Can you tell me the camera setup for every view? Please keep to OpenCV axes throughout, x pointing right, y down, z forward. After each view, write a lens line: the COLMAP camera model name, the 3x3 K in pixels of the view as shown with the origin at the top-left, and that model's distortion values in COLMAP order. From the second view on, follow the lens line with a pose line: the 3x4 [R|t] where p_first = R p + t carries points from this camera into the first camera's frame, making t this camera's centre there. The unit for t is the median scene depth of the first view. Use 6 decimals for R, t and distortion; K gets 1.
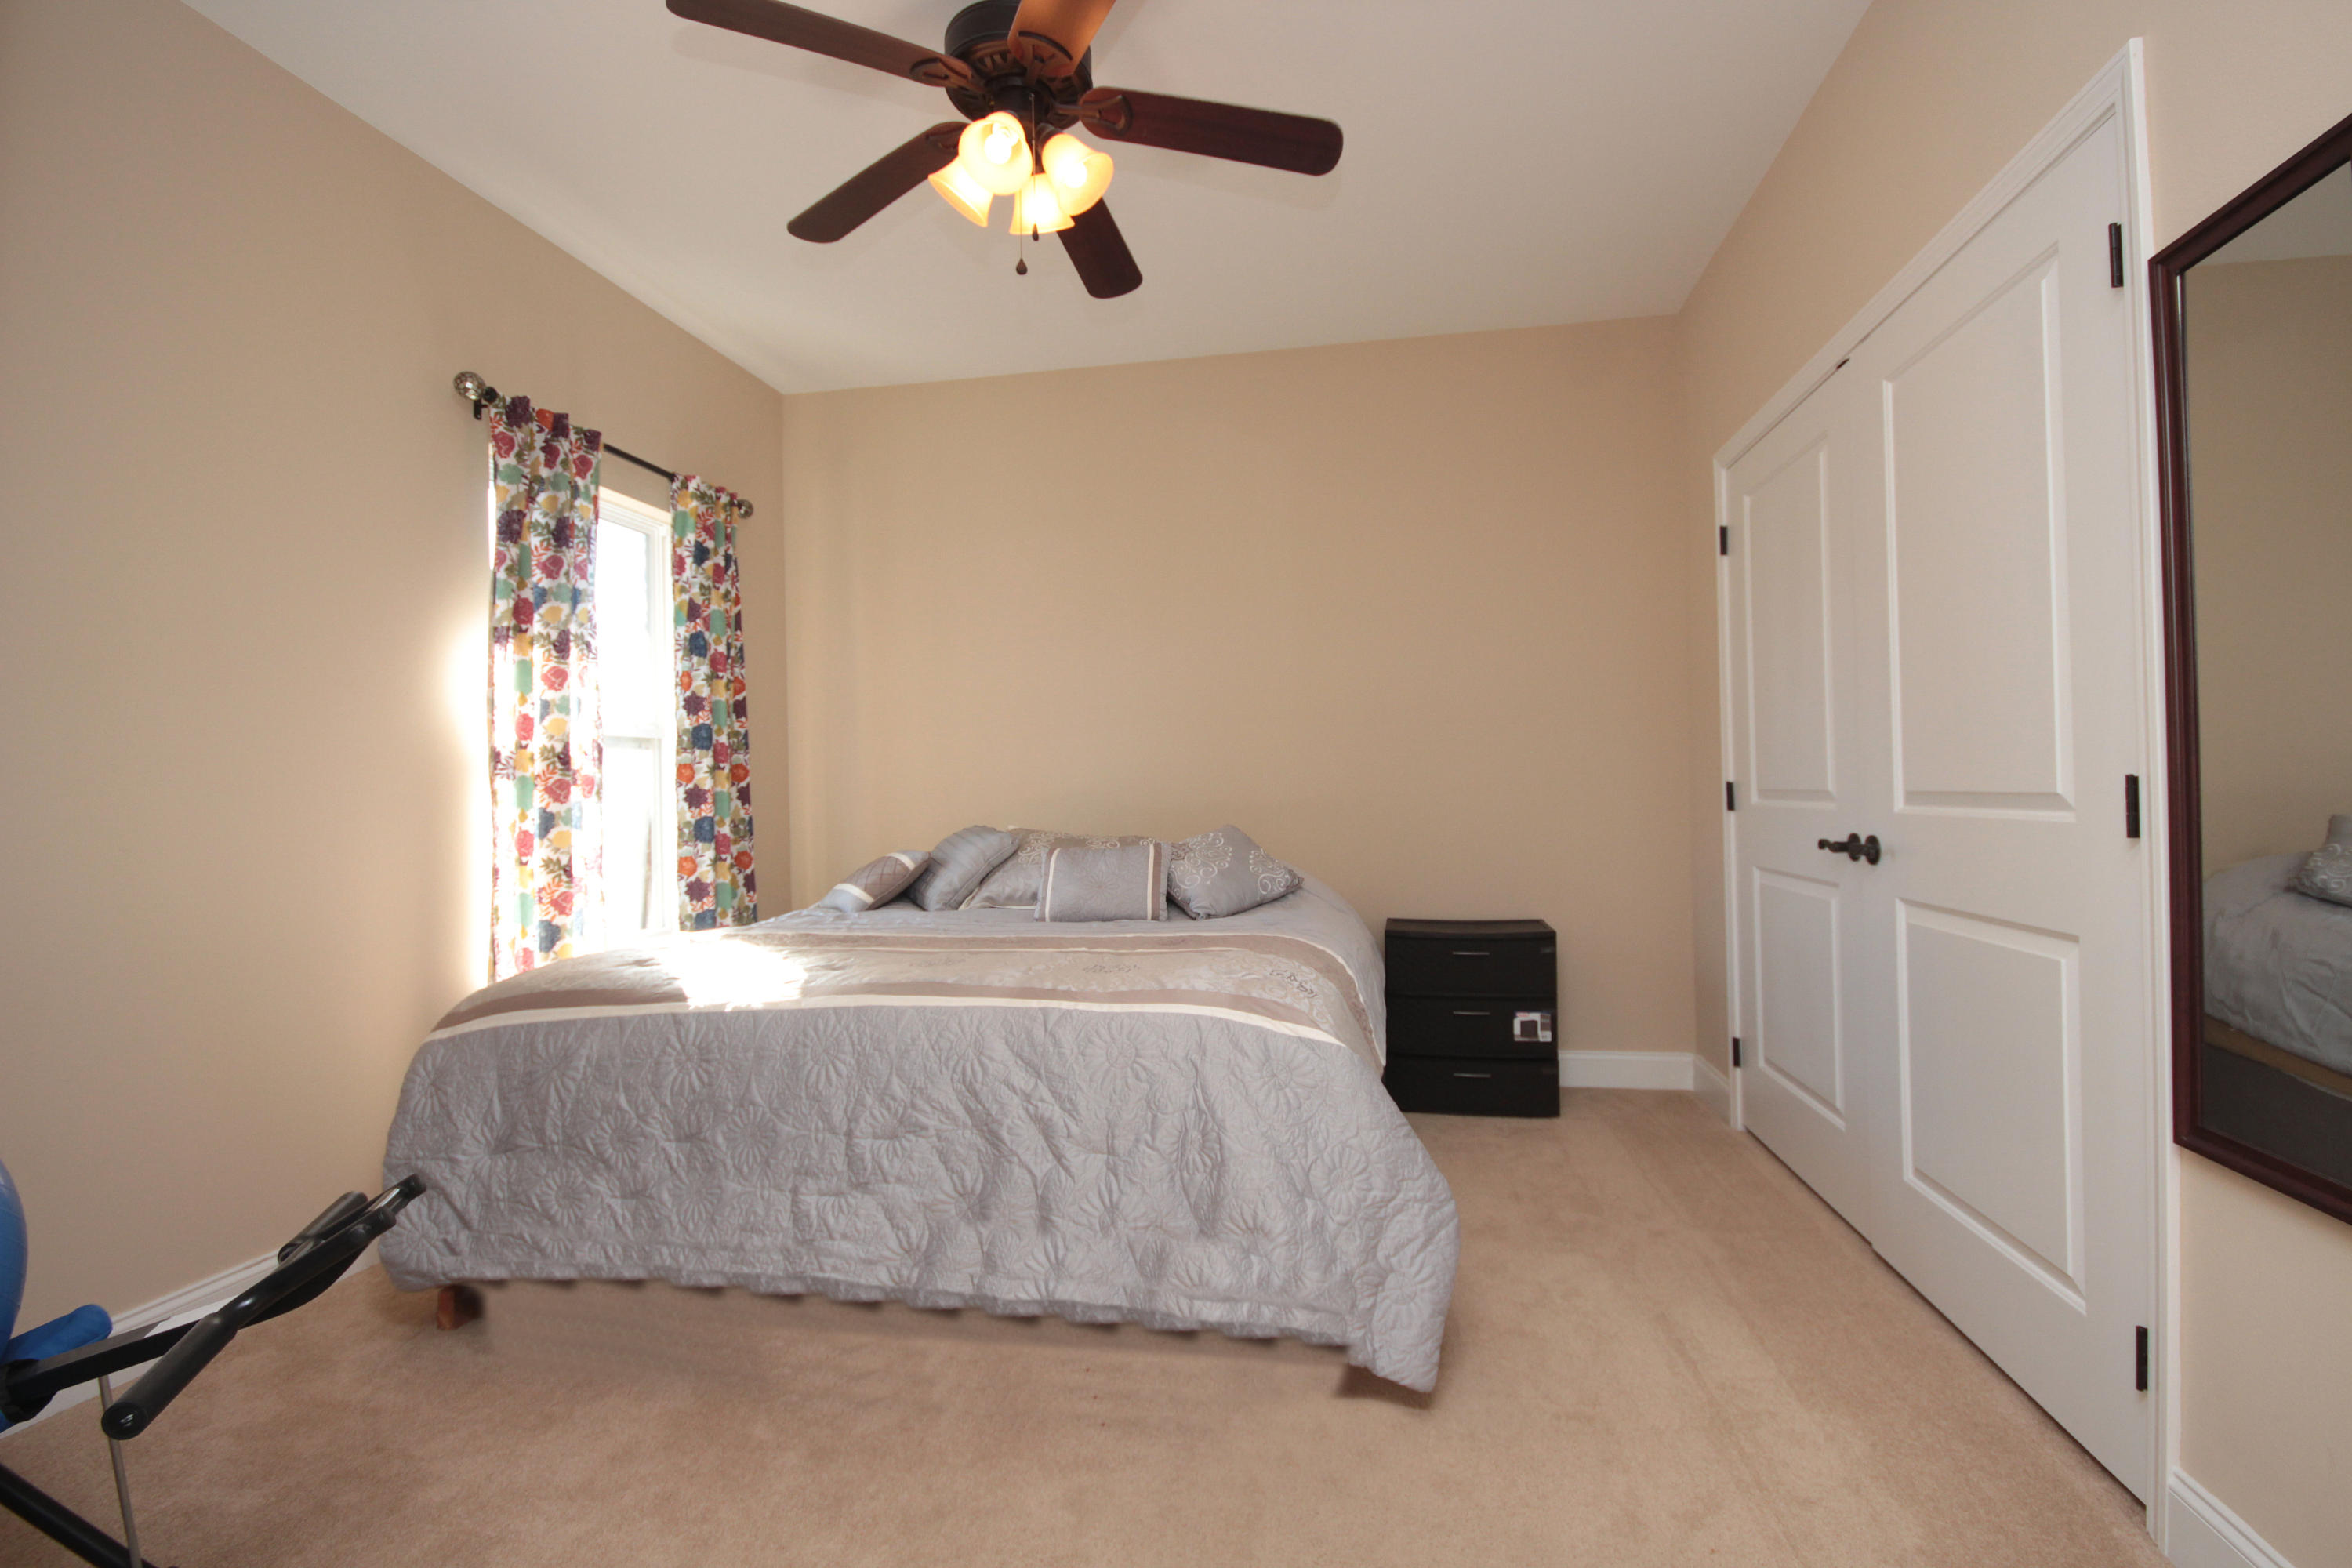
lens RADIAL K [[1088.7, 0, 1181.4], [0, 1088.7, 784.5], [0, 0, 1]] dist [0.003980, -0.006079]
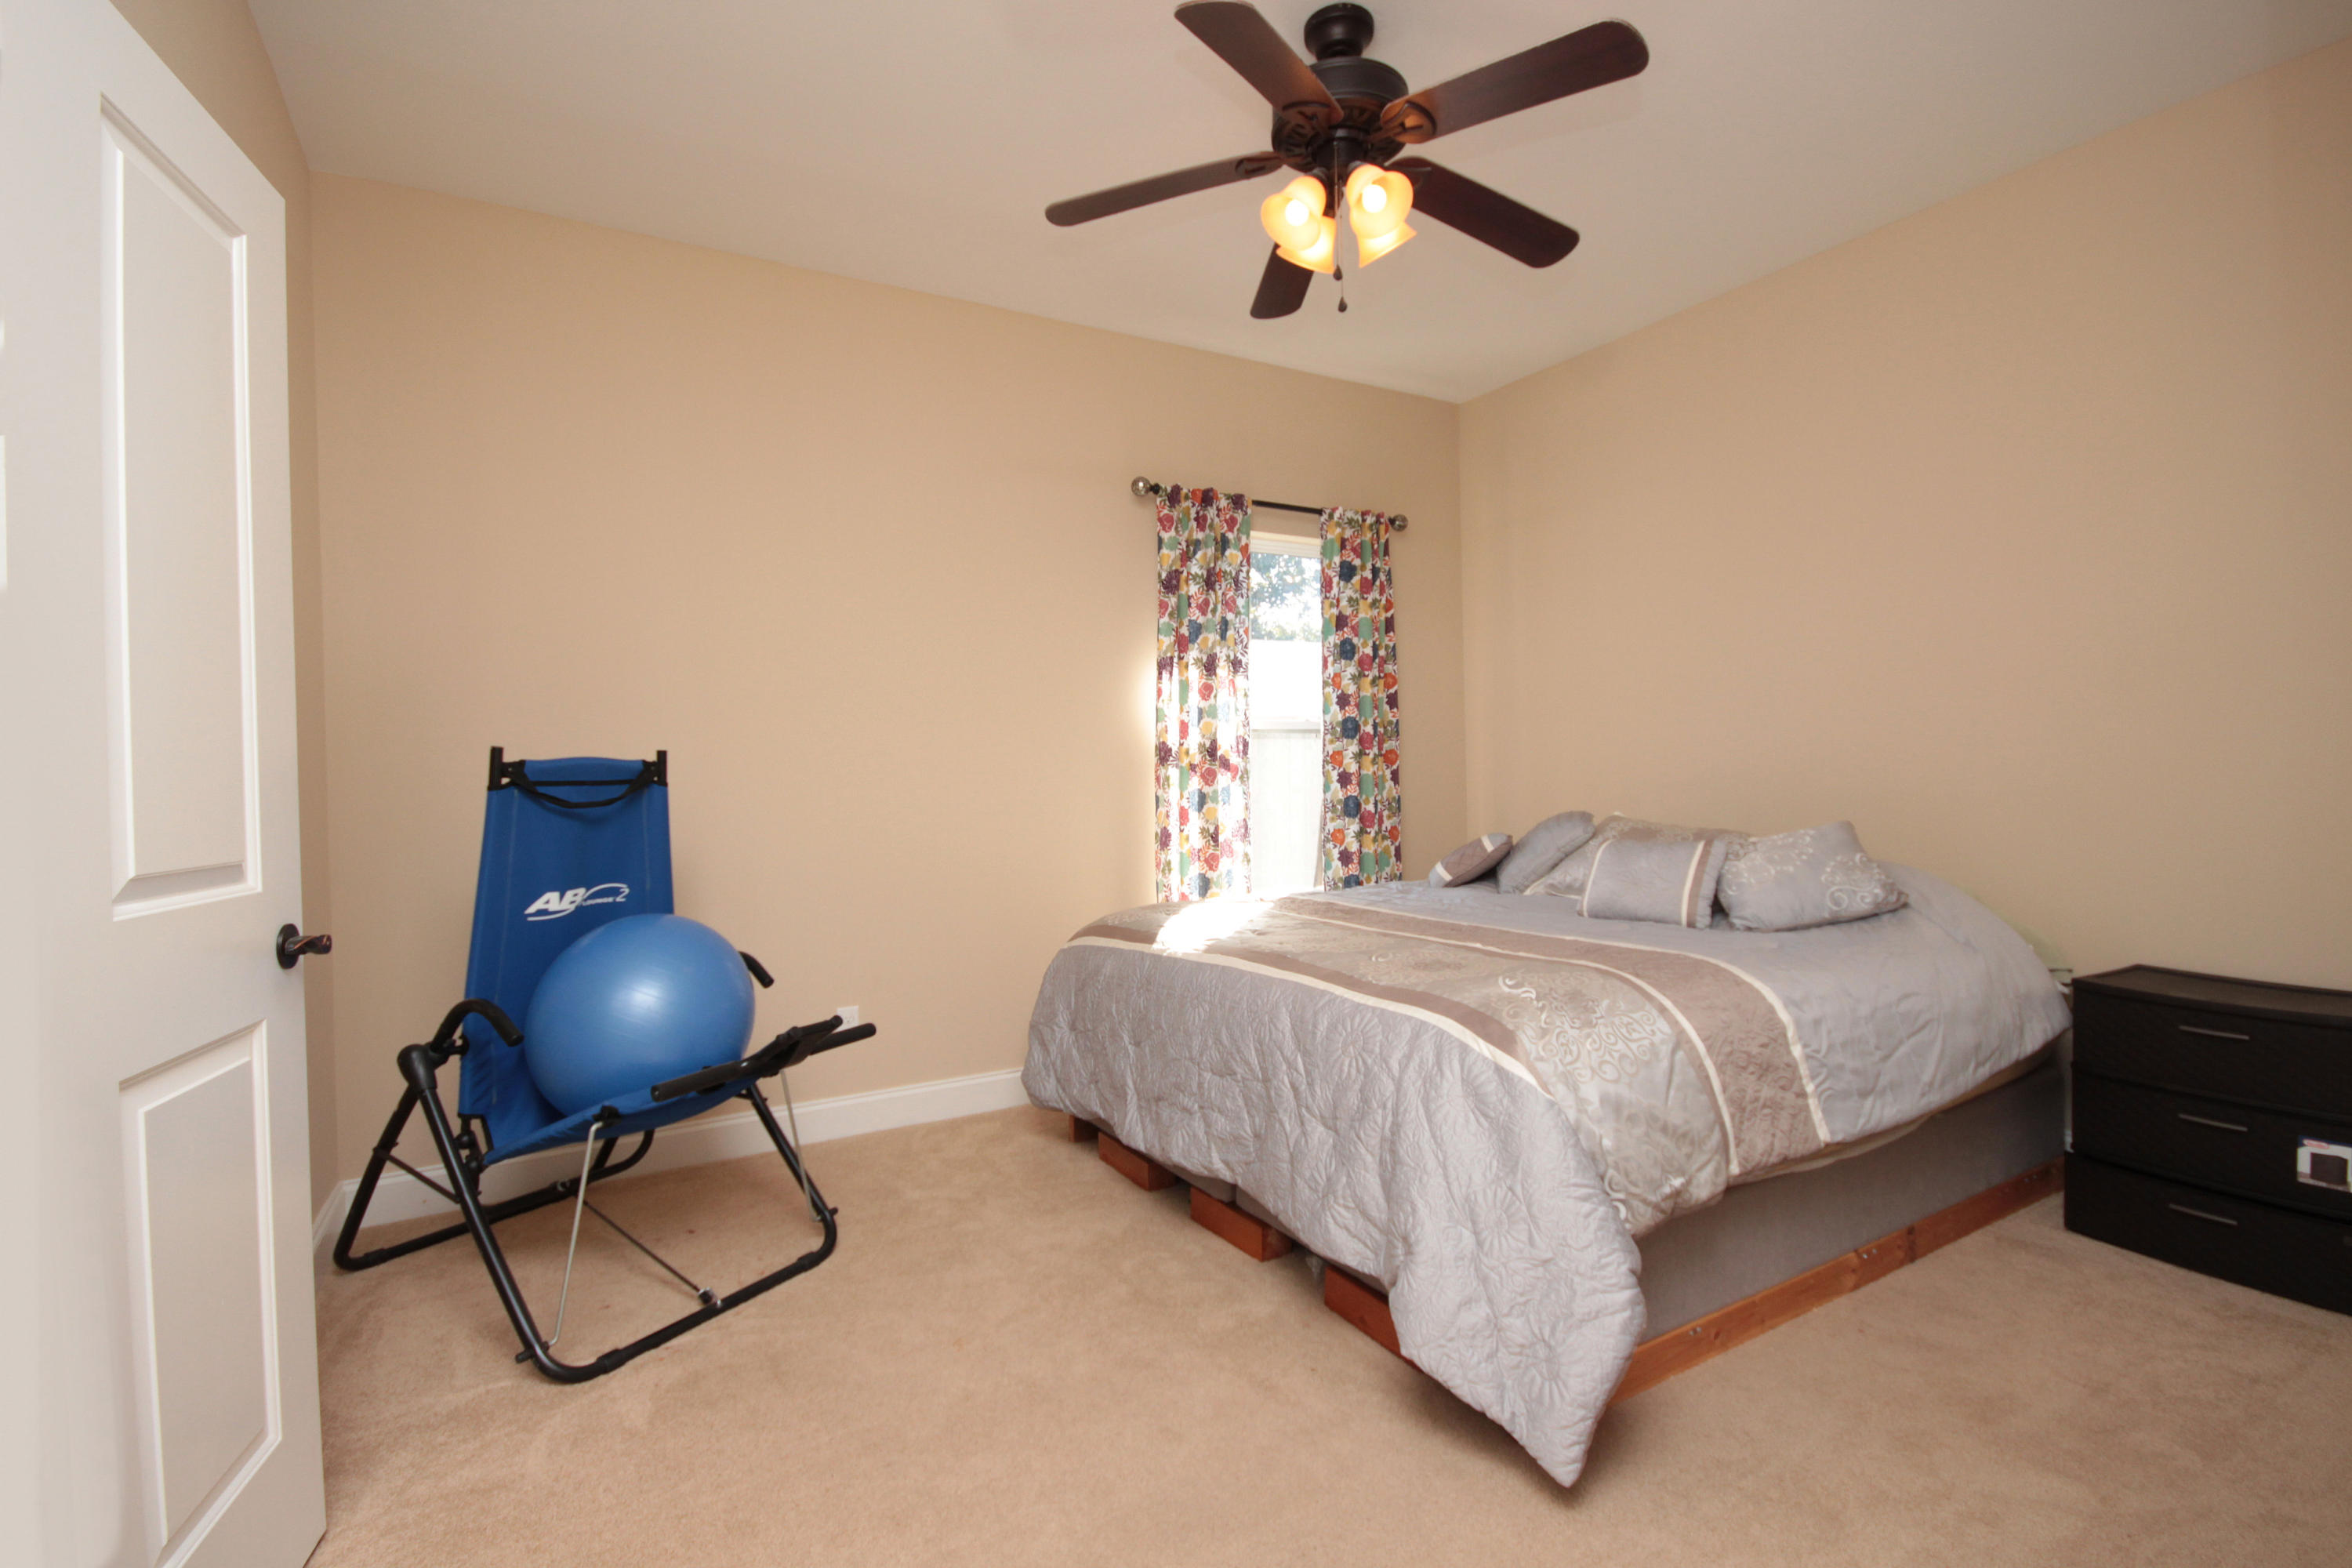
lens RADIAL K [[1088.7, 0, 1196.3], [0, 1088.7, 783.7], [0, 0, 1]] dist [0.003980, -0.006079]
pose [[0.651881, 0.016549, -0.758141, 0.378033], [0.012422, 0.999395, 0.032496, -0.025885], [0.758220, -0.030601, 0.651280, 0.114648]]
